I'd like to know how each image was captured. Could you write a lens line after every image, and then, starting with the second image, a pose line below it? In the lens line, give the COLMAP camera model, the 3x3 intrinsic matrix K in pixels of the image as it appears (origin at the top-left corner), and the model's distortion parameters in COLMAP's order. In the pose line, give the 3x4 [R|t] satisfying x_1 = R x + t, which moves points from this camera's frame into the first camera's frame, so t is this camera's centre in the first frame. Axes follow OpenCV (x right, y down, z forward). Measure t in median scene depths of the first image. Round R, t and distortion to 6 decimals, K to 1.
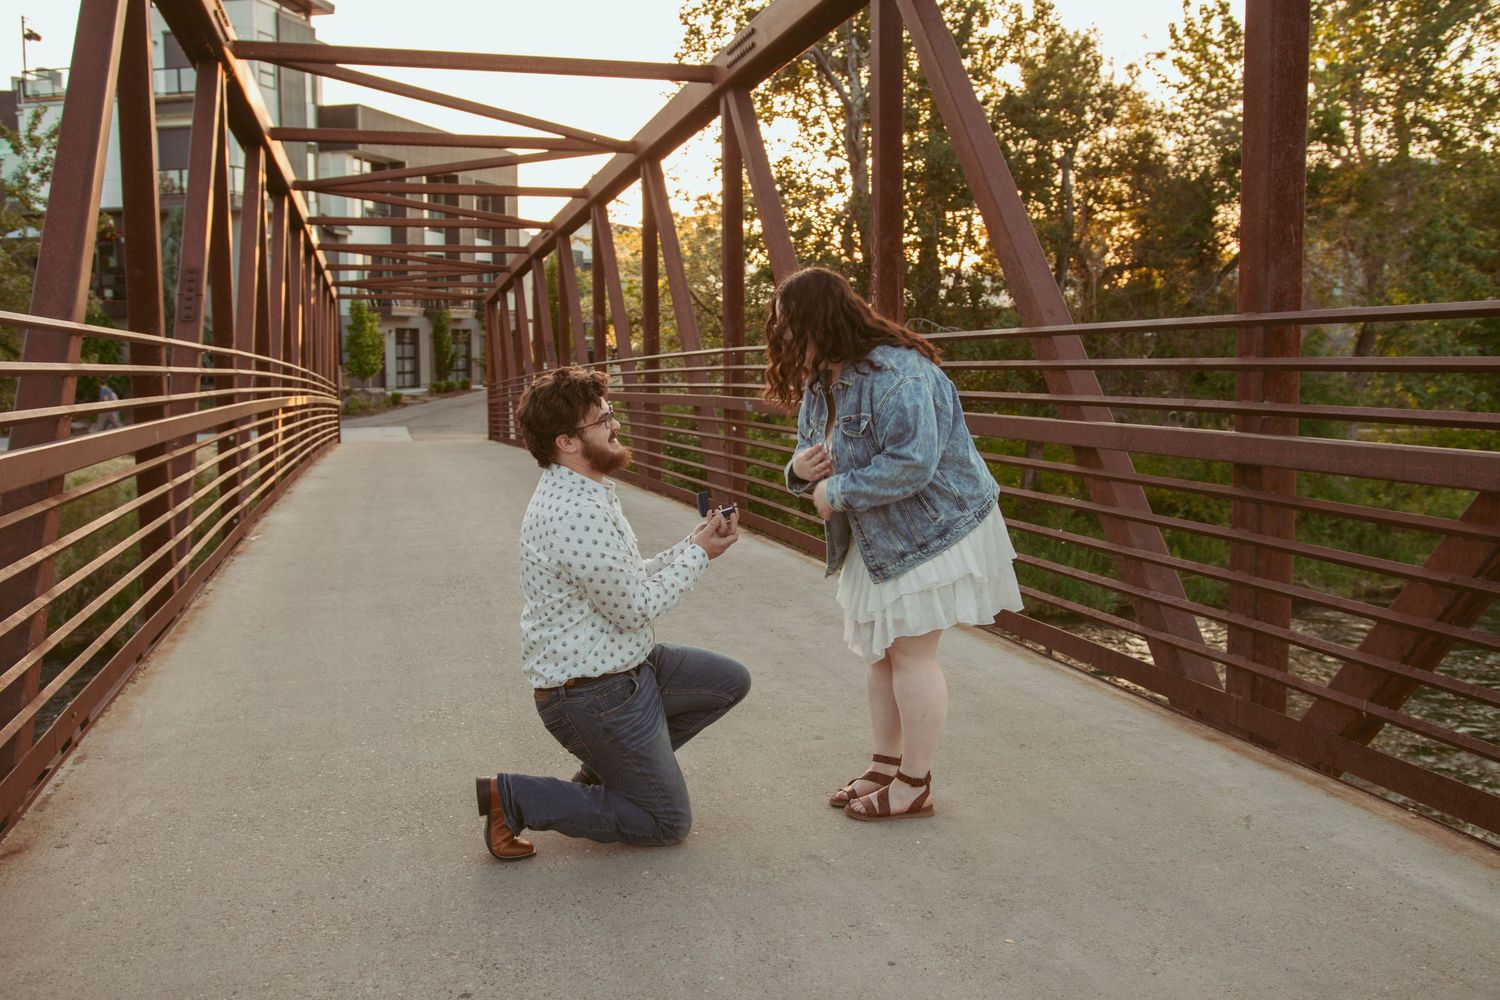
lens RADIAL K [[1307.8, 0, 750.0], [0, 1307.8, 500.0], [0, 0, 1]] dist [-0.069555, 0.078883]
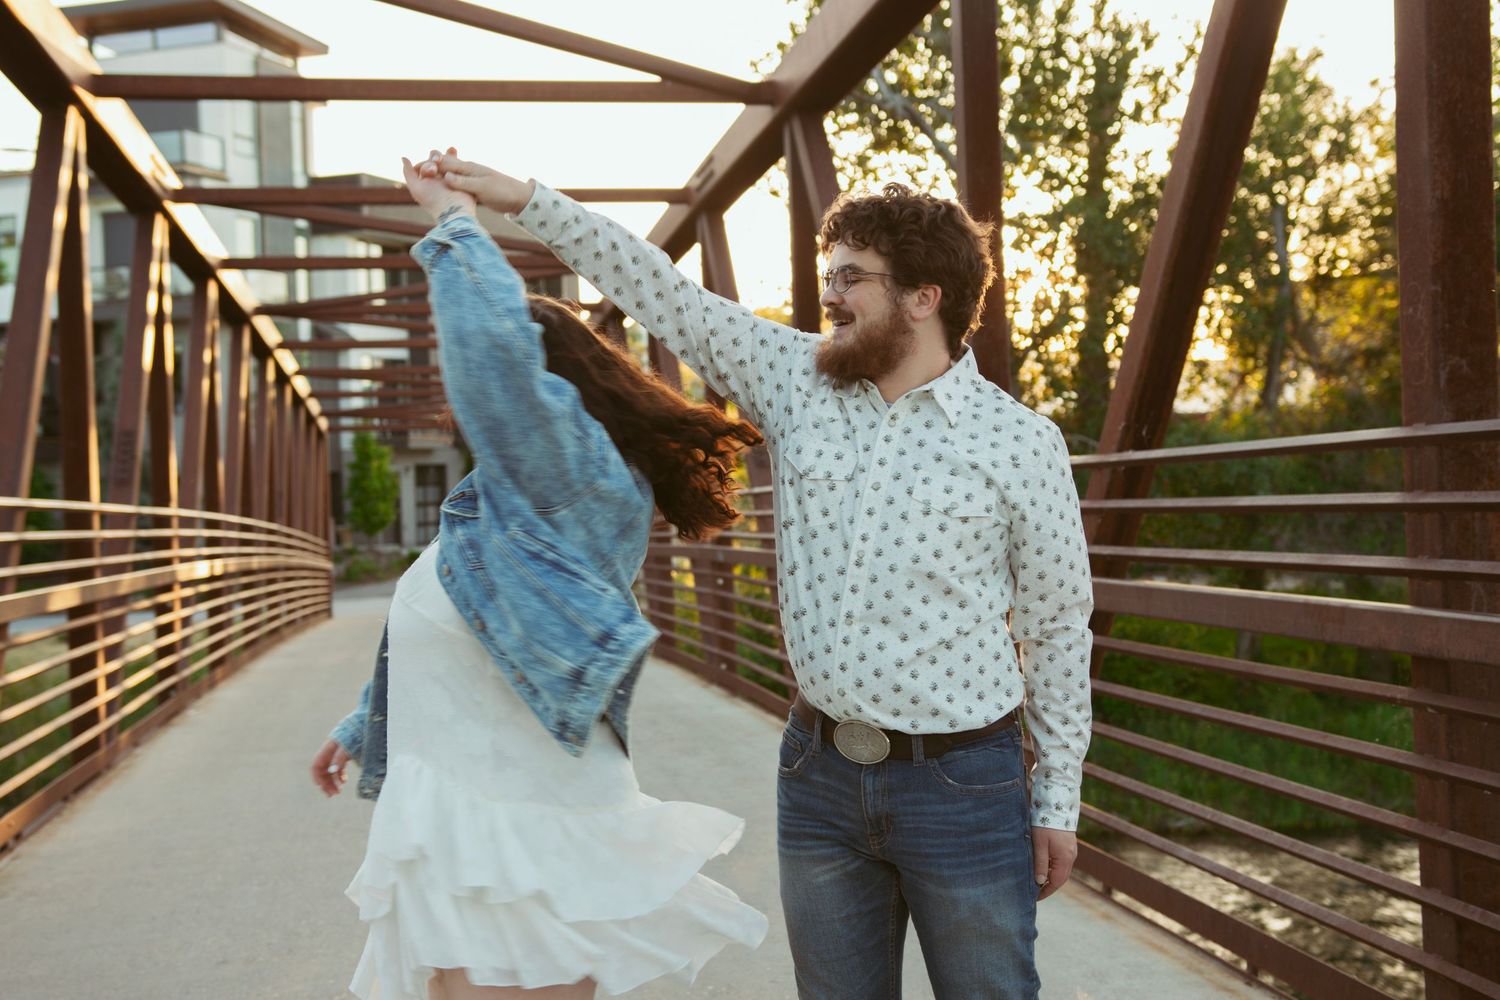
lens RADIAL K [[1917.7, 0, 797.9], [0, 1917.7, 492.9], [0, 0, 1]] dist [0.016374, 0.154317]
pose [[0.996437, -0.029045, -0.079179, 0.061367], [0.020459, 0.994031, -0.107165, 0.011712], [0.081819, 0.105163, 0.991083, -0.131412]]
